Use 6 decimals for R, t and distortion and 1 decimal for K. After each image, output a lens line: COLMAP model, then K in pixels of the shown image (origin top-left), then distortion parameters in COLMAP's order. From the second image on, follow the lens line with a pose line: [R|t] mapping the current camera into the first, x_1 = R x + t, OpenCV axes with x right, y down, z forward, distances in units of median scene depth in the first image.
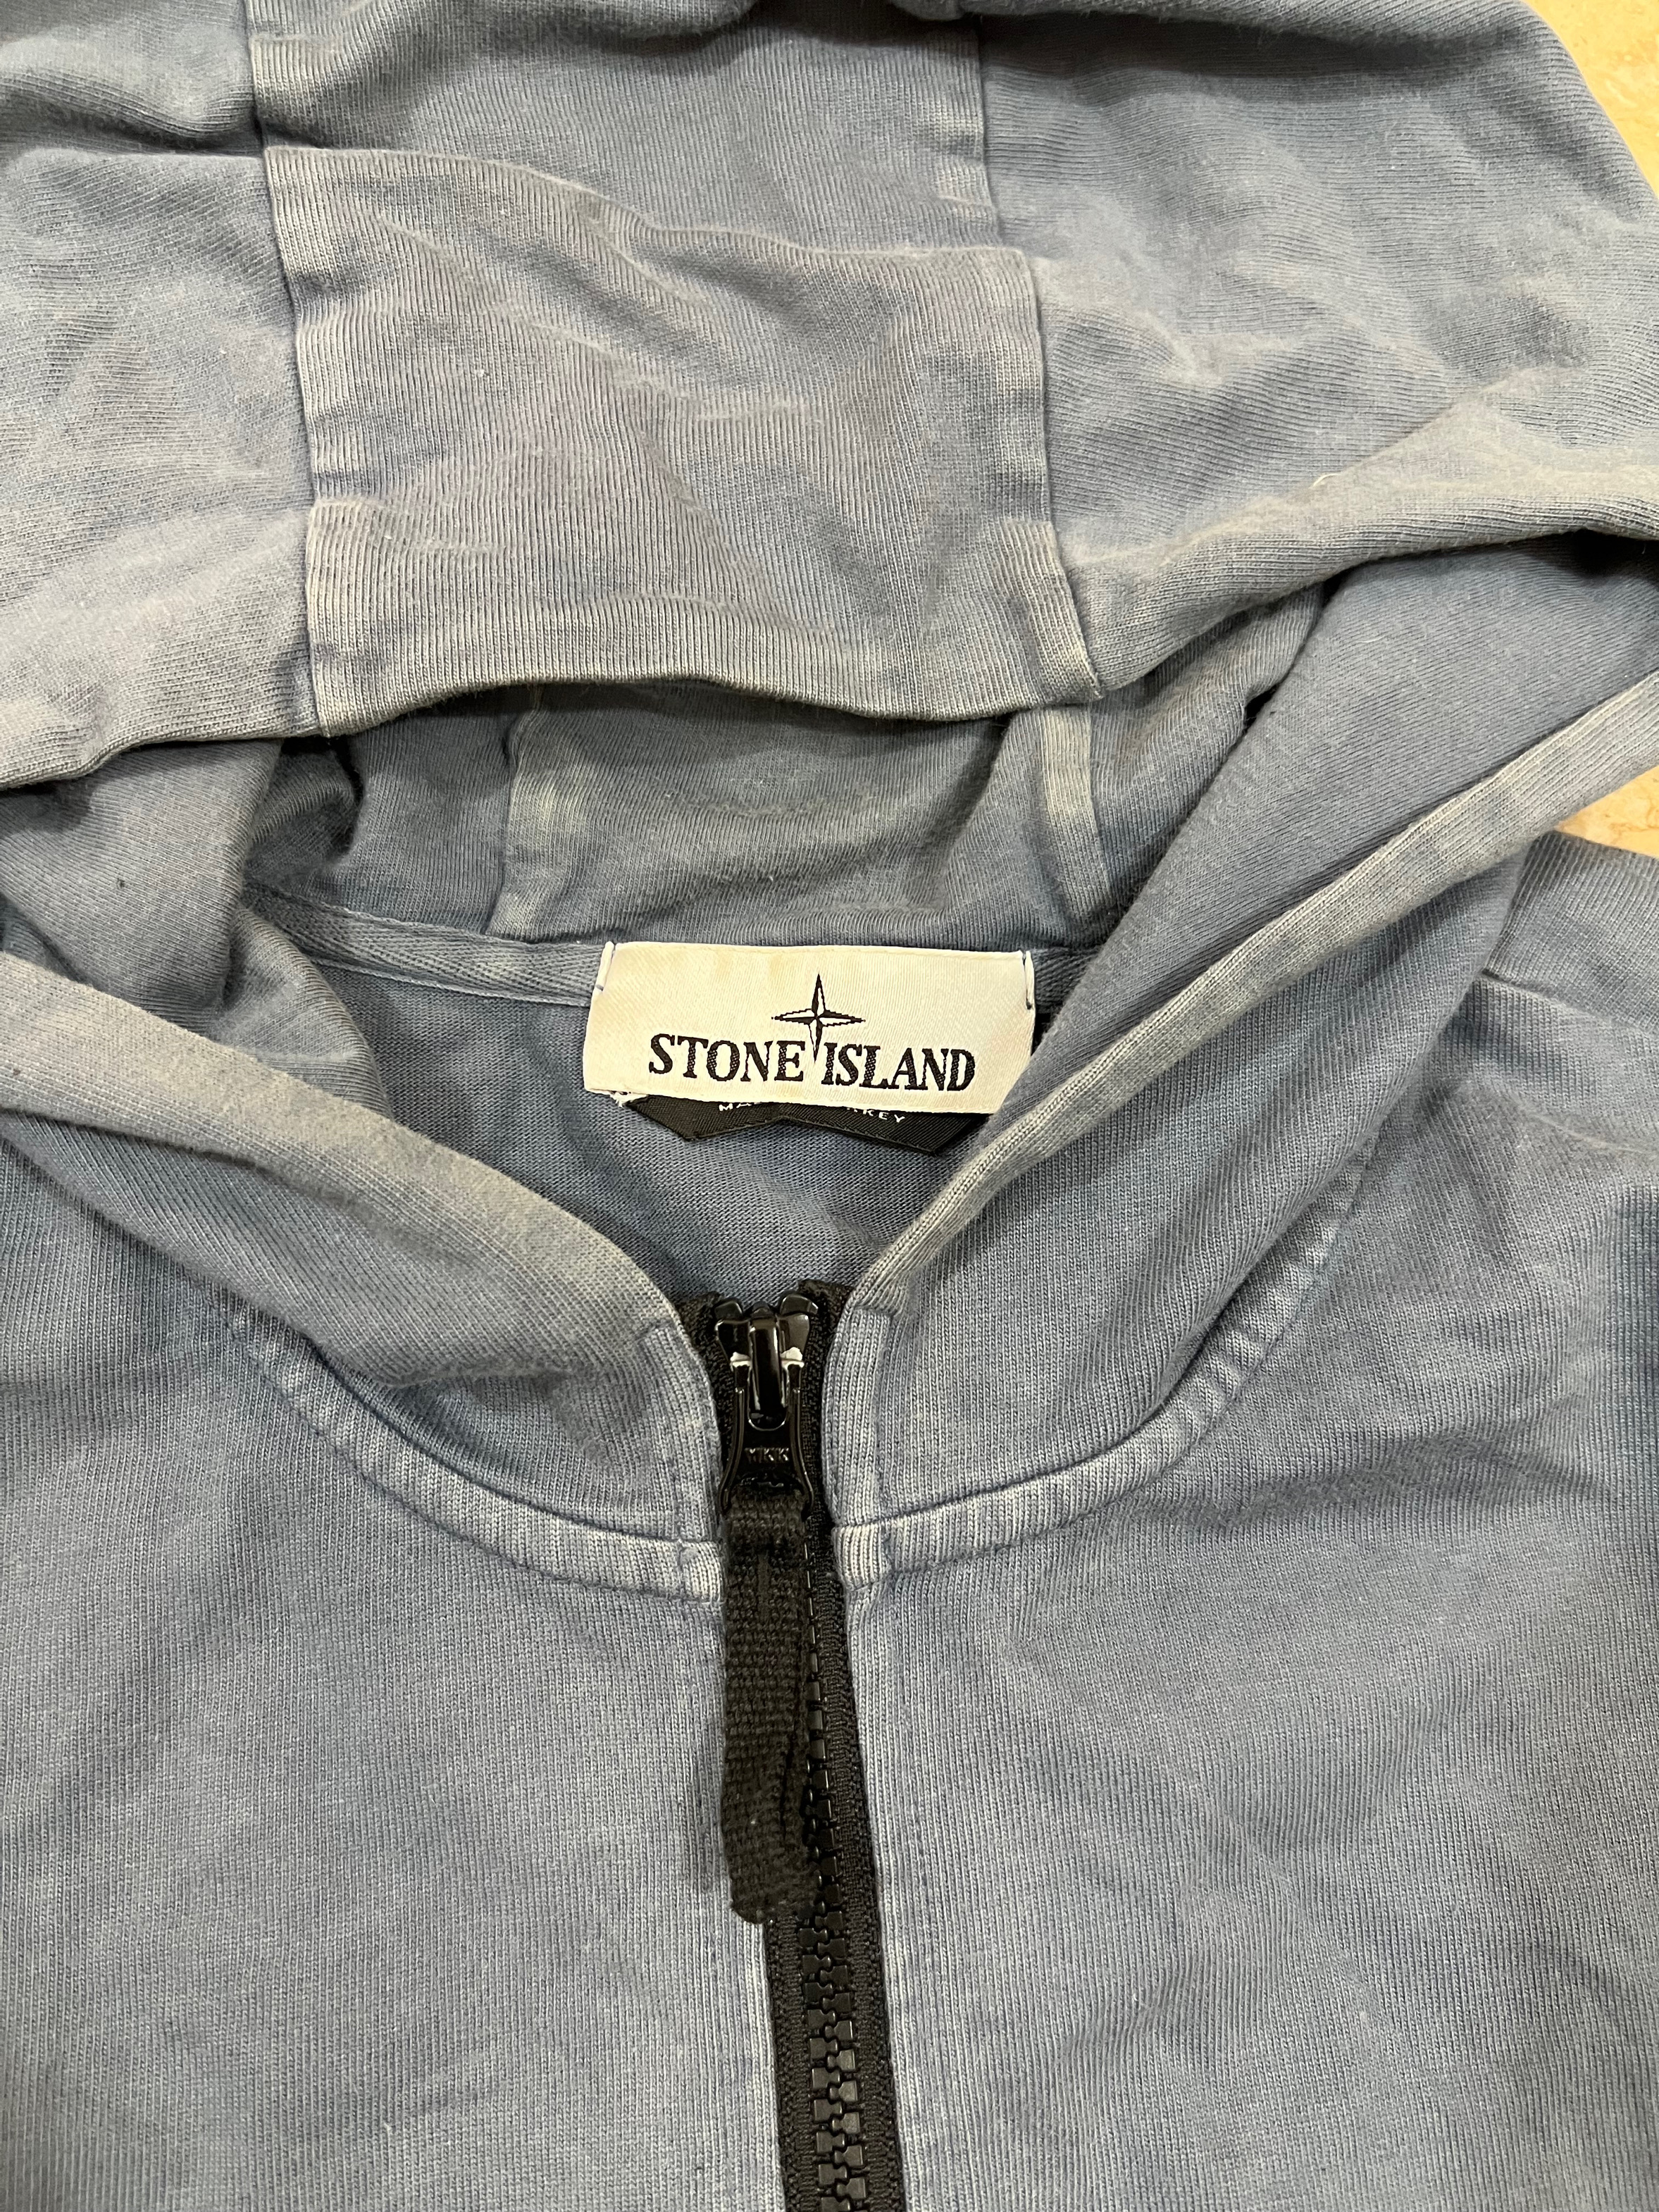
lens RADIAL K [[1700.4, 0, 809.3], [0, 1700.4, 1110.3], [0, 0, 1]] dist [-0.012613, -0.016638]
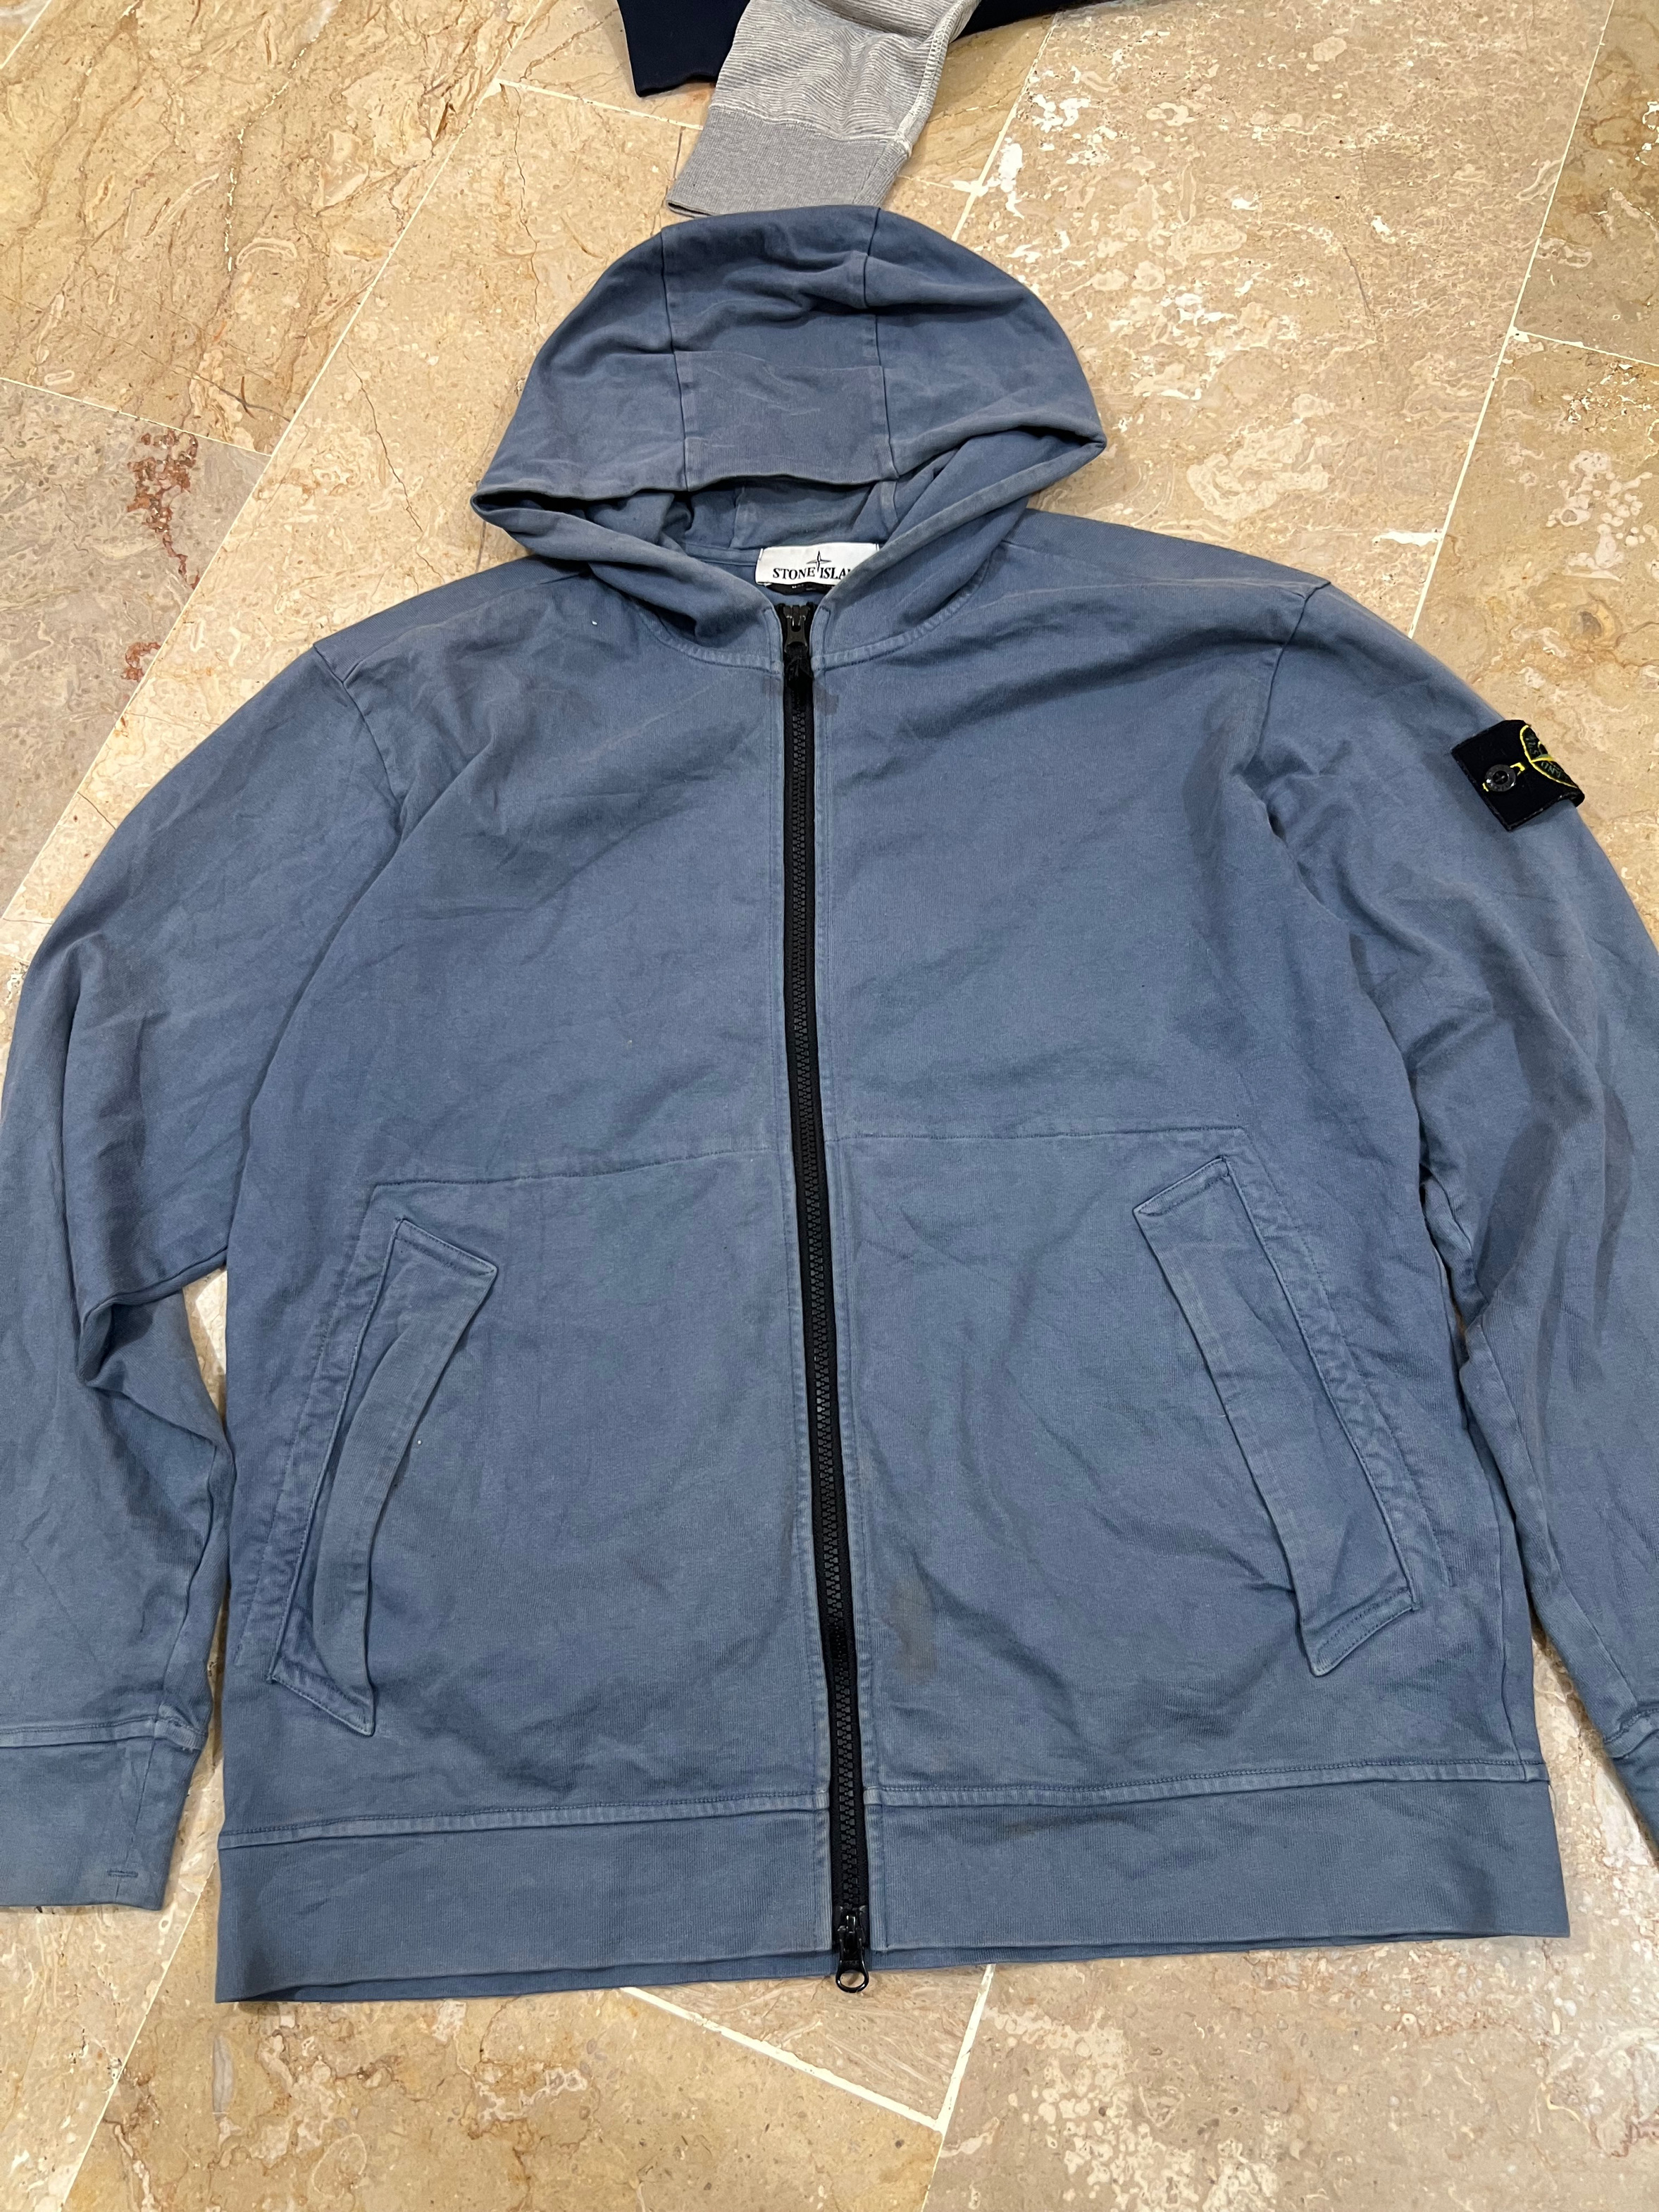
lens RADIAL K [[1700.4, 0, 843.1], [0, 1700.4, 1105.4], [0, 0, 1]] dist [-0.012613, -0.016638]
pose [[0.991605, -0.006216, -0.129154, 0.510792], [-0.014532, 0.987159, -0.159080, 1.643045], [0.128484, 0.159621, 0.978781, -2.320013]]
